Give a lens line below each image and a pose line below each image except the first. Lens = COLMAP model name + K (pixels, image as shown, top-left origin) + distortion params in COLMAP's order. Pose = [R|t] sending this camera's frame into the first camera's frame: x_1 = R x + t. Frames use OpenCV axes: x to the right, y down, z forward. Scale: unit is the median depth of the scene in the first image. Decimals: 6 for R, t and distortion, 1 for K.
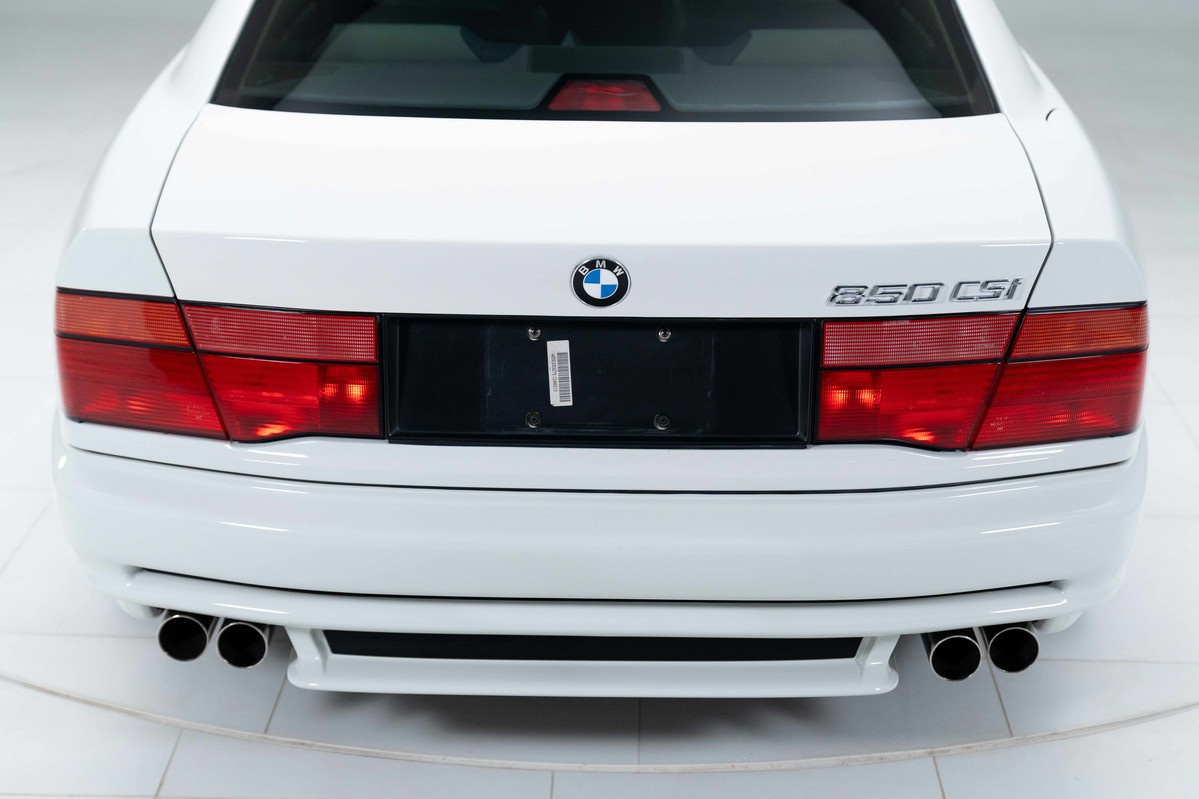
lens RADIAL K [[1911.5, 0, 601.2], [0, 1911.5, 403.0], [0, 0, 1]] dist [0.026201, 0.000000]
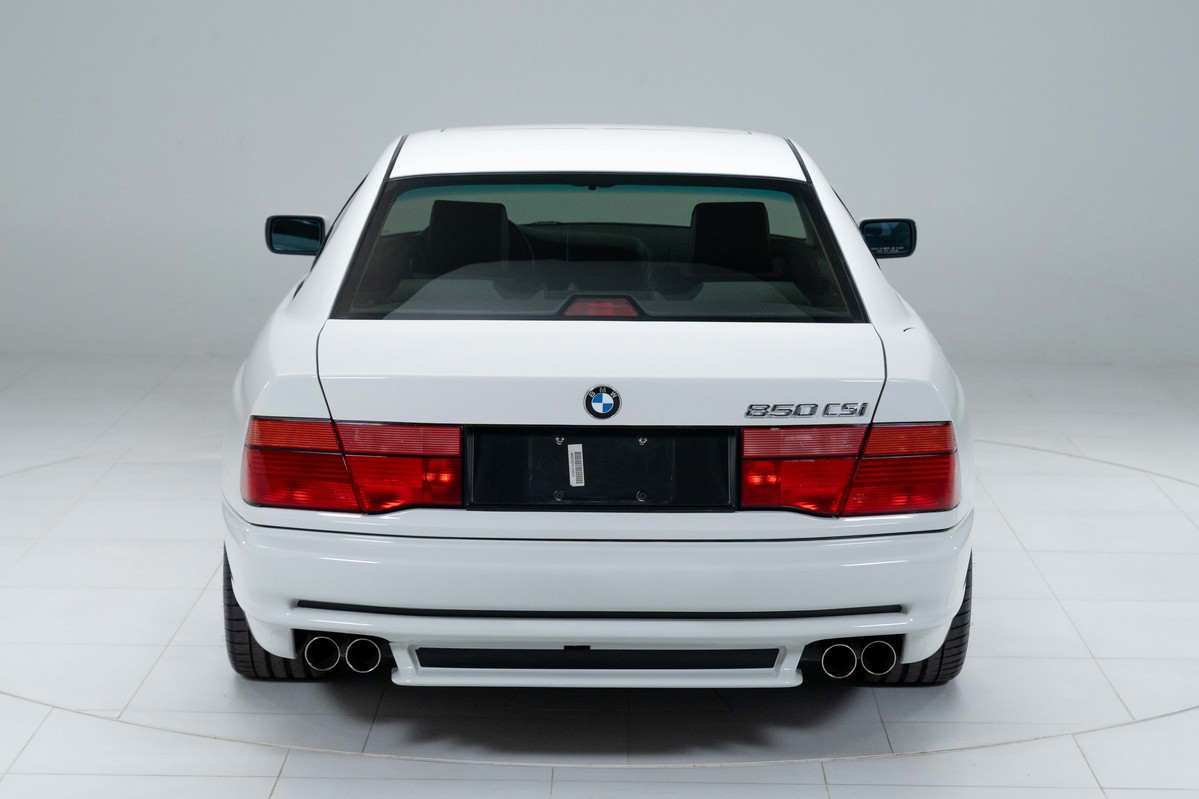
lens RADIAL K [[2626.6, 0, 598.3], [0, 2626.6, 399.7], [0, 0, 1]] dist [0.198561, 0.000000]
pose [[0.999838, -0.003743, 0.017591, -0.041123], [0.007483, 0.976001, -0.217635, 0.400099], [-0.016354, 0.217732, 0.975872, -1.110326]]
